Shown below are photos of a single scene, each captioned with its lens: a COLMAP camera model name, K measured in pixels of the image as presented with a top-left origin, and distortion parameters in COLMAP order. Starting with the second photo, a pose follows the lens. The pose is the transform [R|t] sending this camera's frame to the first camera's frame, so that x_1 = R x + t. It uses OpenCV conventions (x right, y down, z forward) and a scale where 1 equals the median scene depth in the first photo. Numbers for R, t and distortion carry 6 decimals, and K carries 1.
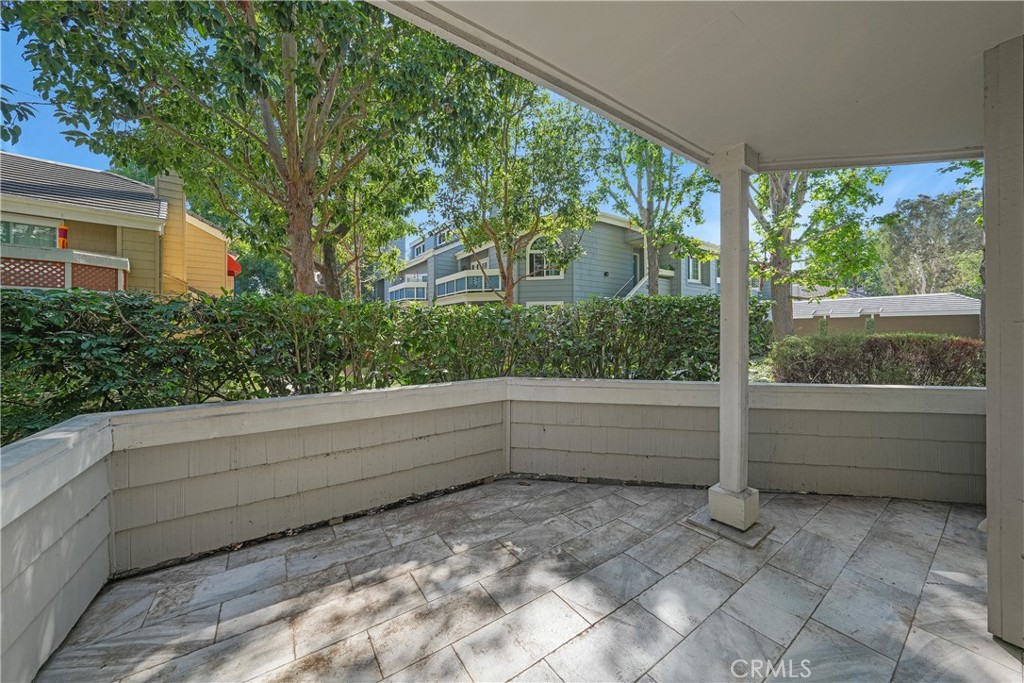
lens RADIAL K [[369.0, 0, 505.3], [0, 369.0, 327.7], [0, 0, 1]] dist [-0.016453, 0.003089]
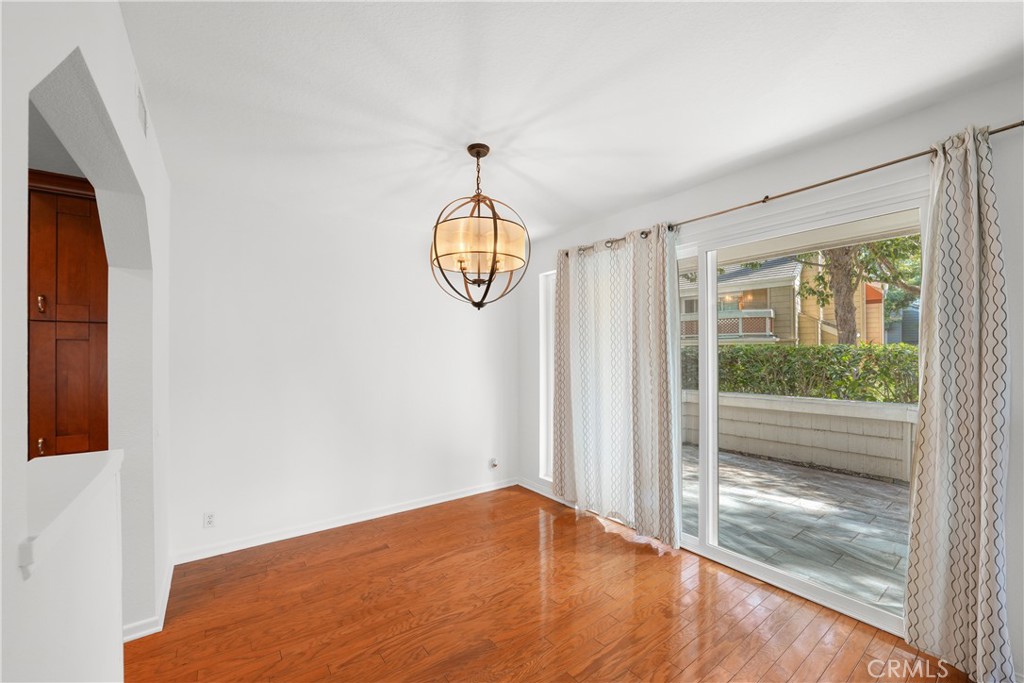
lens RADIAL K [[392.8, 0, 485.0], [0, 392.8, 351.8], [0, 0, 1]] dist [-0.000253, -0.000173]
pose [[-0.000862, -0.003663, -0.999993, 1.753252], [0.011786, 0.999924, -0.003673, -0.069076], [0.999930, -0.011789, -0.000819, -0.546978]]
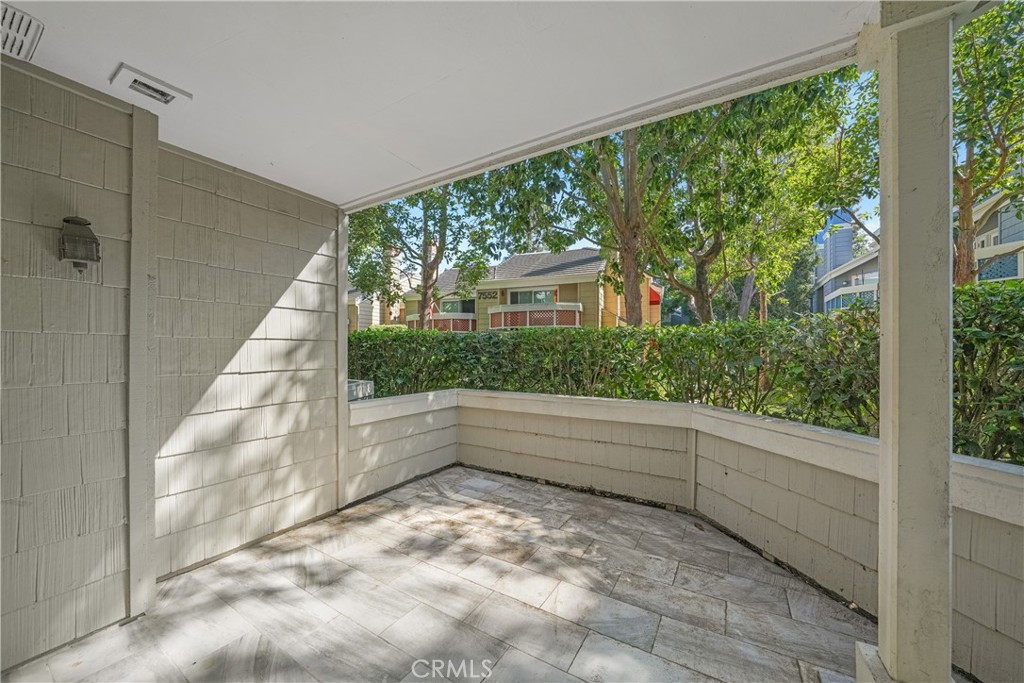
lens RADIAL K [[369.0, 0, 519.2], [0, 369.0, 350.7], [0, 0, 1]] dist [-0.016453, 0.003089]
pose [[0.417405, 0.006017, -0.908701, 0.854315], [0.005112, 0.999947, 0.008969, -0.007302], [0.908706, -0.008390, 0.417352, 0.317912]]
